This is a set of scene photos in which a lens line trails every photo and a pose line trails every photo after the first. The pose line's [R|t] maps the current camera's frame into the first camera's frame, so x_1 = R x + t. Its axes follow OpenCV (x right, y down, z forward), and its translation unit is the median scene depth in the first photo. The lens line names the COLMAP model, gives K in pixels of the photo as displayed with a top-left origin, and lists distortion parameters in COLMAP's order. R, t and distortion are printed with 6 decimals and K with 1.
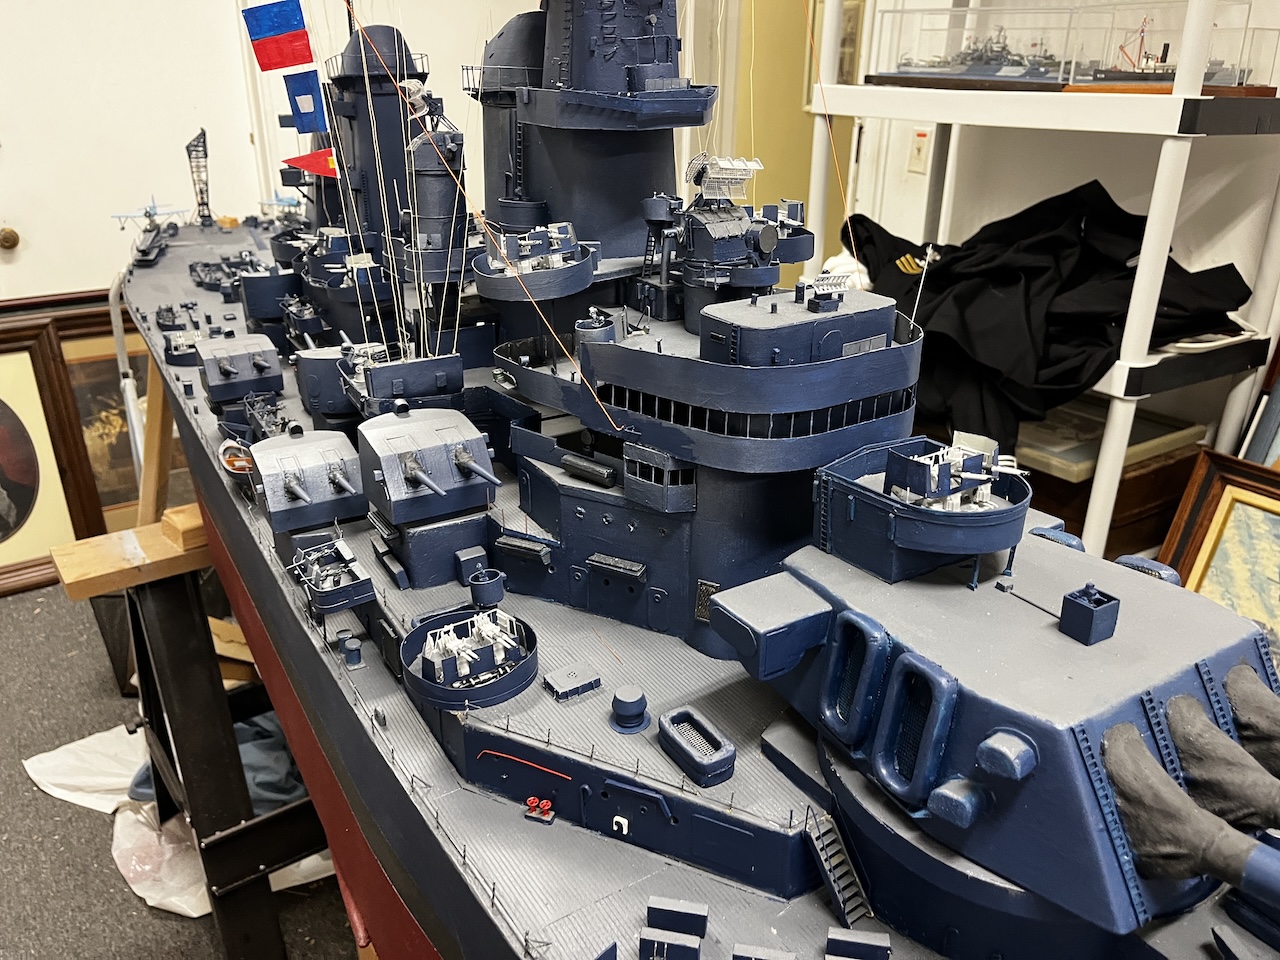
lens RADIAL K [[981.8, 0, 677.5], [0, 981.8, 477.0], [0, 0, 1]] dist [0.060400, -0.100379]
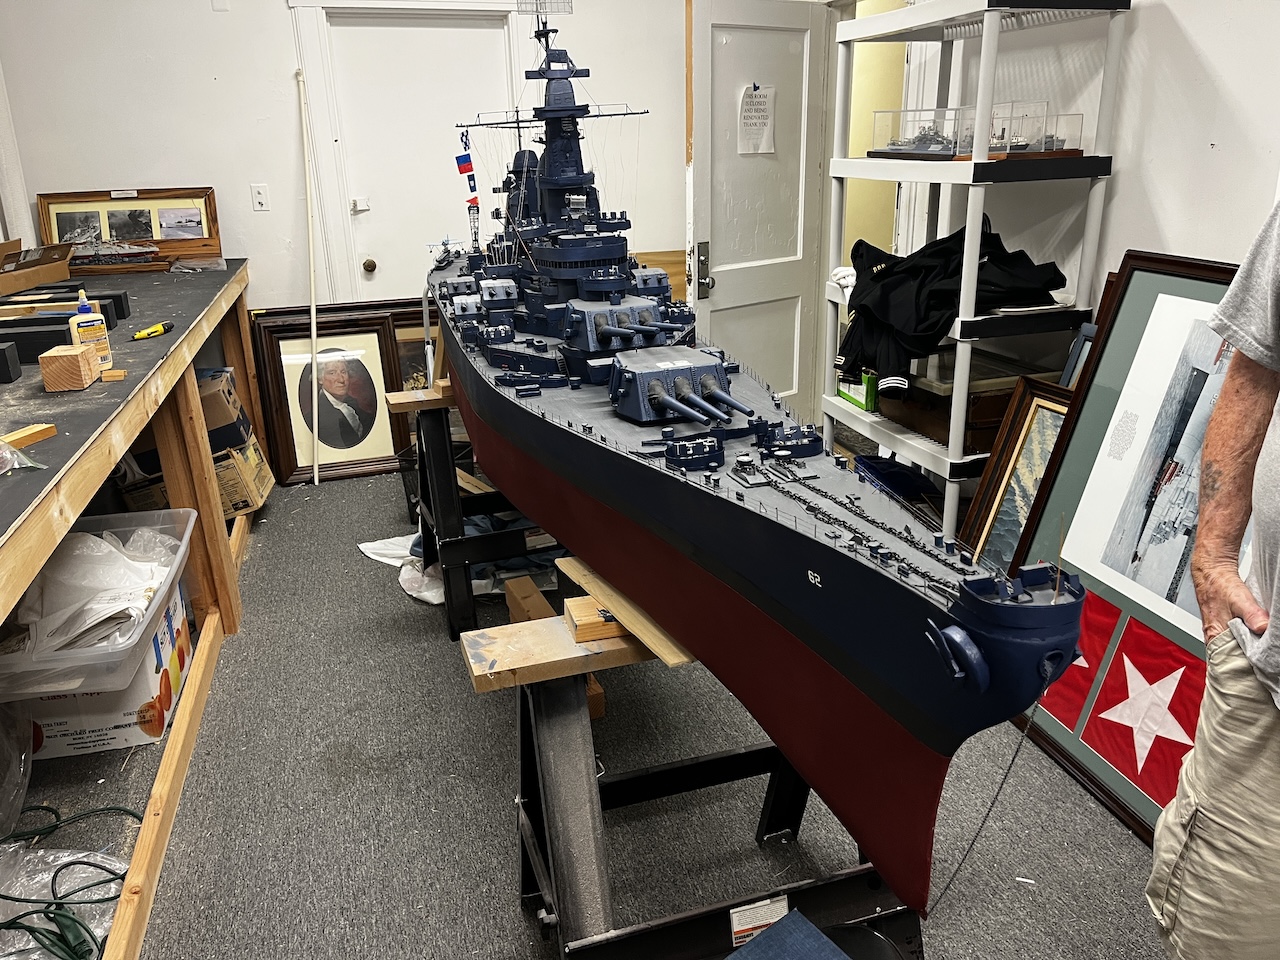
lens RADIAL K [[981.8, 0, 677.5], [0, 981.8, 477.0], [0, 0, 1]] dist [0.060400, -0.100379]
pose [[0.963372, 0.048096, -0.263822, 0.407169], [-0.063862, 0.996629, -0.051508, 0.245428], [0.260455, 0.066469, 0.963195, -0.653968]]
